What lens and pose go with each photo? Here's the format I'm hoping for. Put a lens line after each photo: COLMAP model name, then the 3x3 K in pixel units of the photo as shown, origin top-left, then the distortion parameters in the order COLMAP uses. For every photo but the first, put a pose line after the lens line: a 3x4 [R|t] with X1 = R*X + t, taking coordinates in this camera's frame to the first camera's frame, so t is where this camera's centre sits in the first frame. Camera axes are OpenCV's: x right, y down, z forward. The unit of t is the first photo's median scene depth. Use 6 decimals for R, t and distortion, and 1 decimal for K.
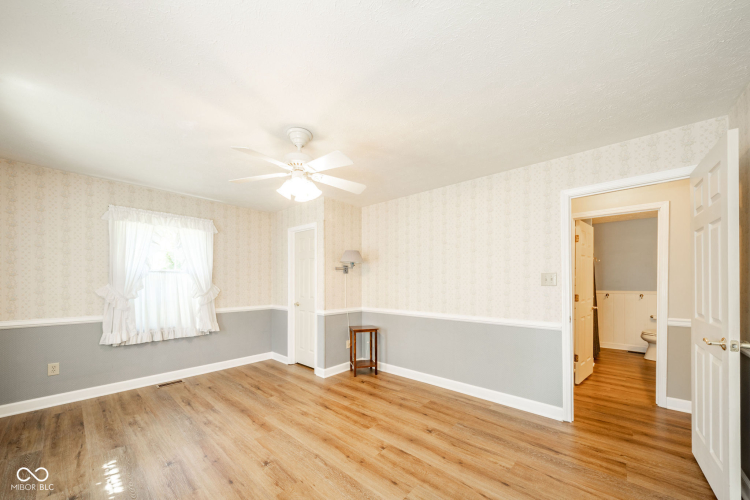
lens RADIAL K [[269.5, 0, 365.5], [0, 269.5, 283.9], [0, 0, 1]] dist [0.002805, -0.000915]
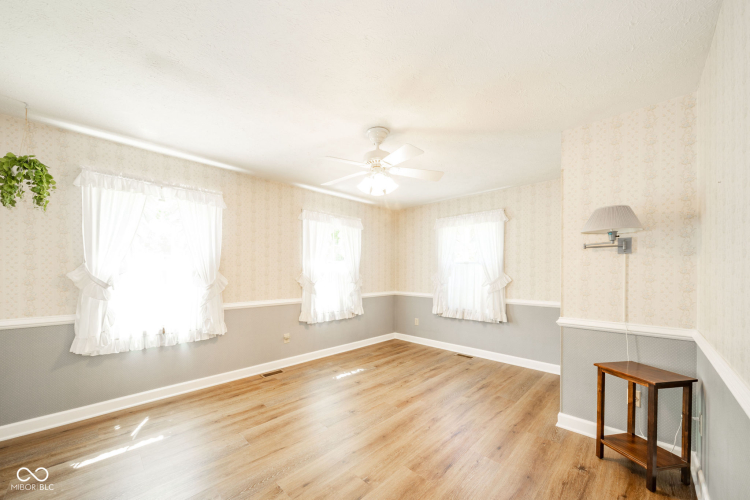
lens RADIAL K [[281.8, 0, 373.1], [0, 281.8, 270.7], [0, 0, 1]] dist [0.001306, 0.000061]
pose [[-0.044373, -0.008862, -0.998976, 0.666210], [-0.004663, 0.999952, -0.008664, 0.002633], [0.999004, 0.004274, -0.044413, 0.787625]]
